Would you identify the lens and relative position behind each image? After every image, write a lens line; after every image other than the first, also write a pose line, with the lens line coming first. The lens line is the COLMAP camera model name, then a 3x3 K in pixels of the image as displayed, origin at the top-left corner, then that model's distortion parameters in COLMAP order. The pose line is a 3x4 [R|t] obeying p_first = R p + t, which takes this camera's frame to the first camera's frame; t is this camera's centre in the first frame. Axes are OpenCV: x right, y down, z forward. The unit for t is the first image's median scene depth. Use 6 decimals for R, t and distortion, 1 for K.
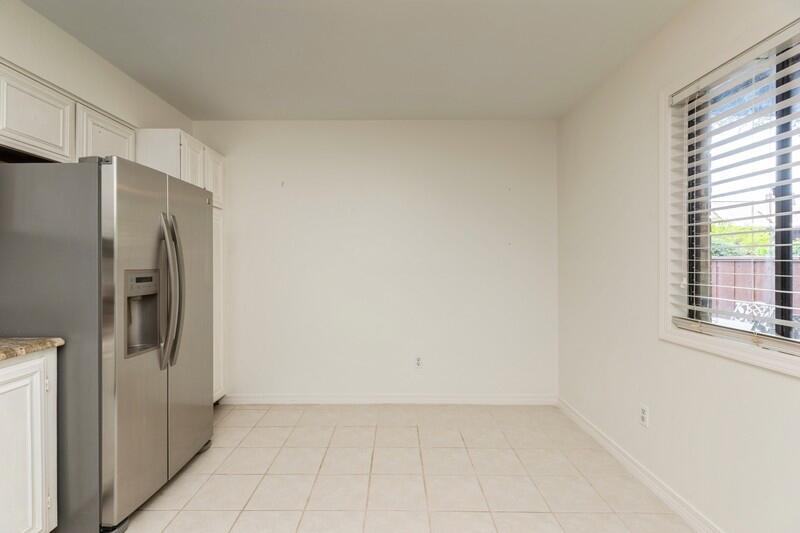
lens RADIAL K [[370.2, 0, 399.0], [0, 370.2, 264.7], [0, 0, 1]] dist [0.004585, 0.000183]
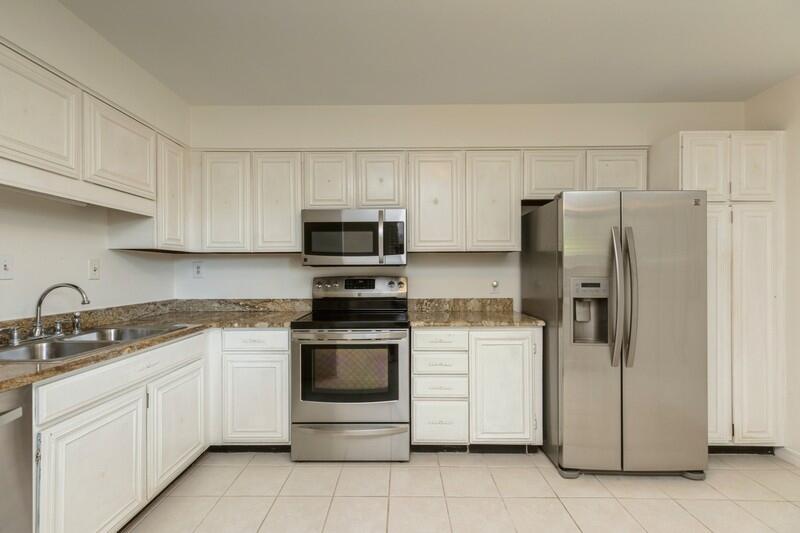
lens RADIAL K [[370.2, 0, 396.0], [0, 370.2, 267.1], [0, 0, 1]] dist [0.004585, 0.000183]
pose [[-0.035485, -0.003063, -0.999366, 0.530595], [-0.004456, 0.999986, -0.002907, -0.012292], [0.999360, 0.004350, -0.035498, 0.399374]]
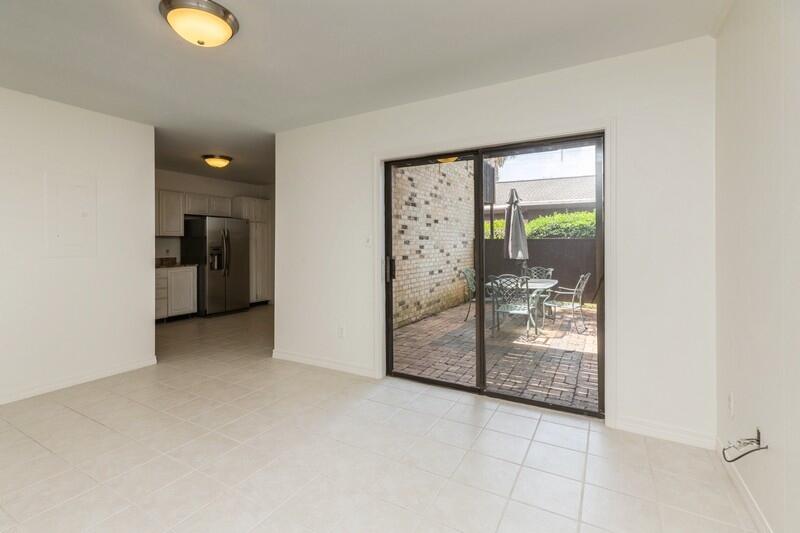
lens RADIAL K [[370.2, 0, 396.4], [0, 370.2, 247.8], [0, 0, 1]] dist [0.004585, 0.000183]
pose [[0.862351, 0.003673, -0.506297, 2.487863], [-0.001227, 0.999986, 0.005166, 0.009718], [0.506309, -0.003834, 0.862344, -1.131196]]
